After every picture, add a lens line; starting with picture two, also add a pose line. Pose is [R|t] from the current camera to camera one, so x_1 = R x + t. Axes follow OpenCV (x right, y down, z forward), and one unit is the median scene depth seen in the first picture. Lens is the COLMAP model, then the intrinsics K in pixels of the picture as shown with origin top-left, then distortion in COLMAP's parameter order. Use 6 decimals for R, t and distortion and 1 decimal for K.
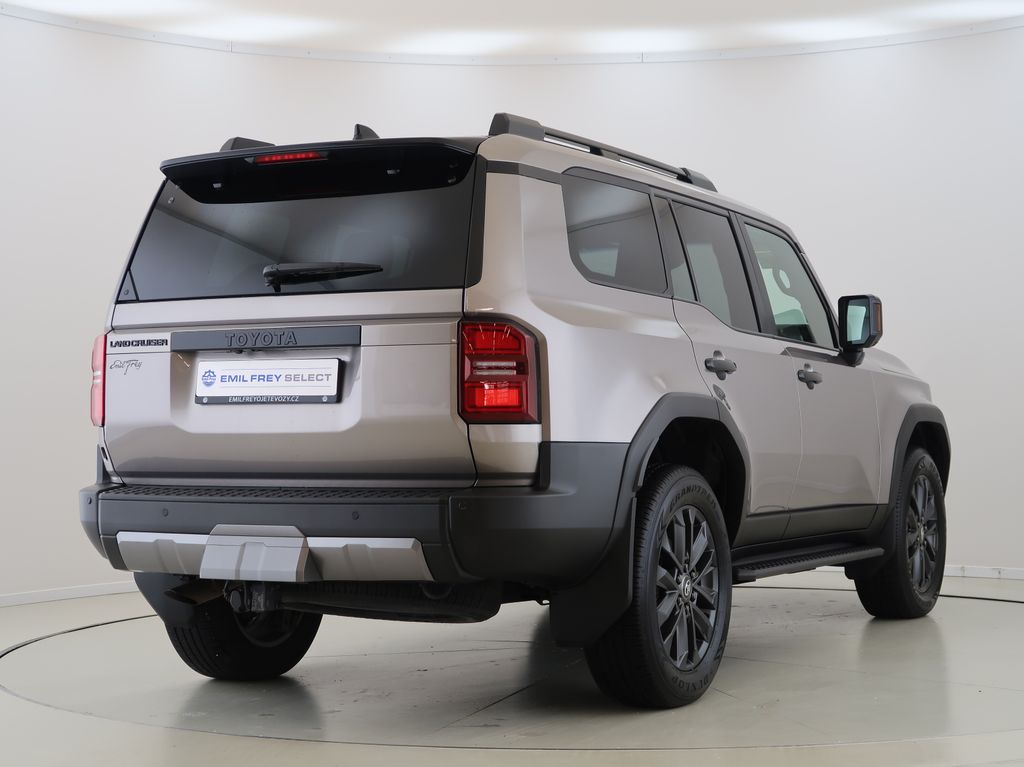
lens RADIAL K [[1801.4, 0, 509.1], [0, 1801.4, 389.8], [0, 0, 1]] dist [-0.007388, 0.000000]
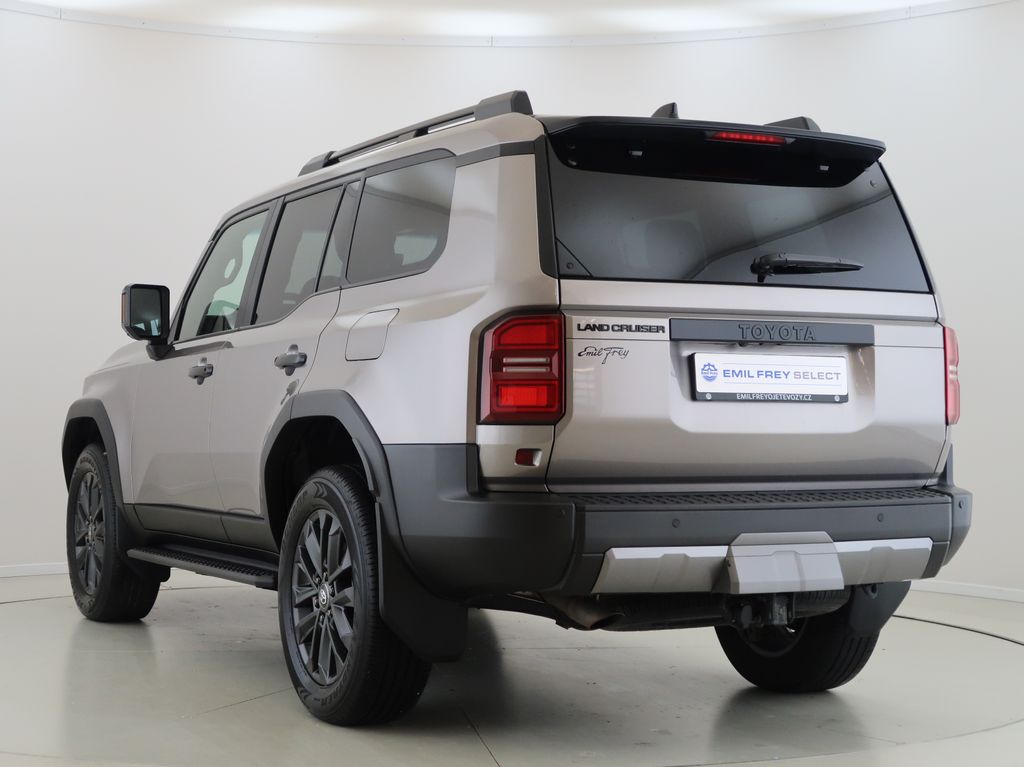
lens RADIAL K [[1981.3, 0, 512.0], [0, 1981.3, 382.6], [0, 0, 1]] dist [-0.092828, 0.000000]
pose [[0.604310, 0.025442, 0.796343, -1.020417], [-0.023156, 0.999629, -0.014364, 0.015319], [-0.796412, -0.009760, 0.604675, 0.484354]]
